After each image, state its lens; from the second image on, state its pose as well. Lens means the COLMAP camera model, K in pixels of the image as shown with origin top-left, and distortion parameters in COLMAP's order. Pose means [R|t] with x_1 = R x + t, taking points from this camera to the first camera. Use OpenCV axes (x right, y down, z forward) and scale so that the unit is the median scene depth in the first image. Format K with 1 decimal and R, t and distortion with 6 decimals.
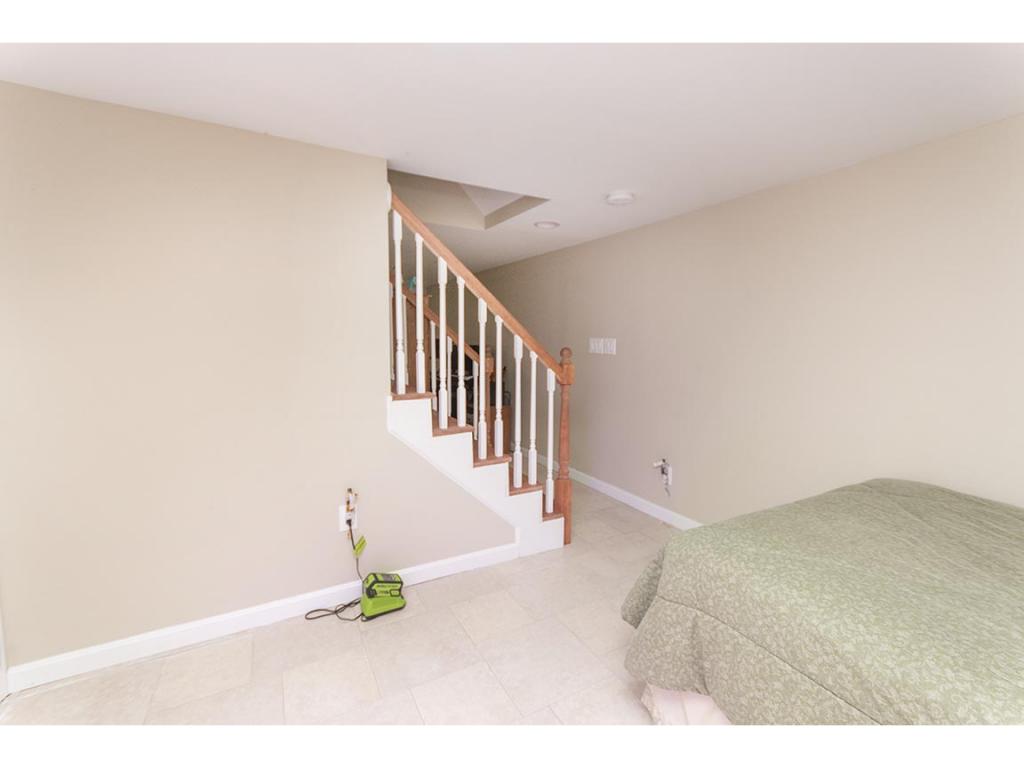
lens RADIAL K [[443.7, 0, 509.5], [0, 443.7, 388.3], [0, 0, 1]] dist [0.003201, -0.000548]
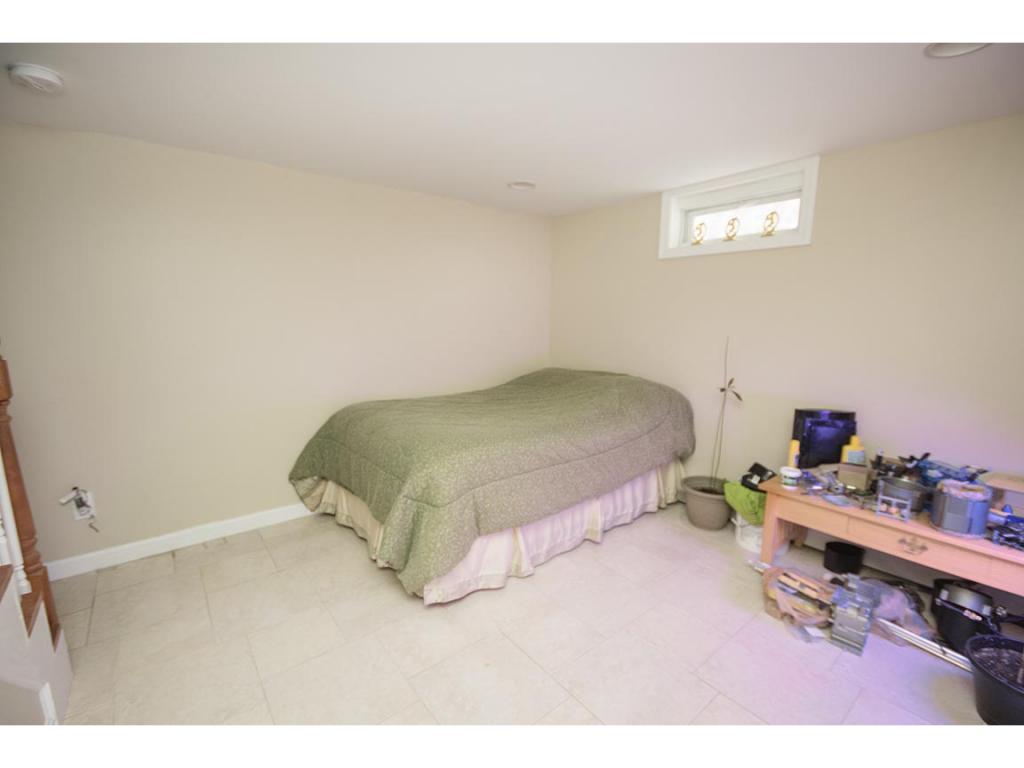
lens RADIAL K [[443.7, 0, 509.5], [0, 443.7, 388.3], [0, 0, 1]] dist [0.003201, -0.000548]
pose [[-0.171418, -0.170395, 0.970351, -0.907152], [0.106262, 0.975986, 0.190156, -0.109619], [-0.979451, 0.135708, -0.149195, 0.924346]]
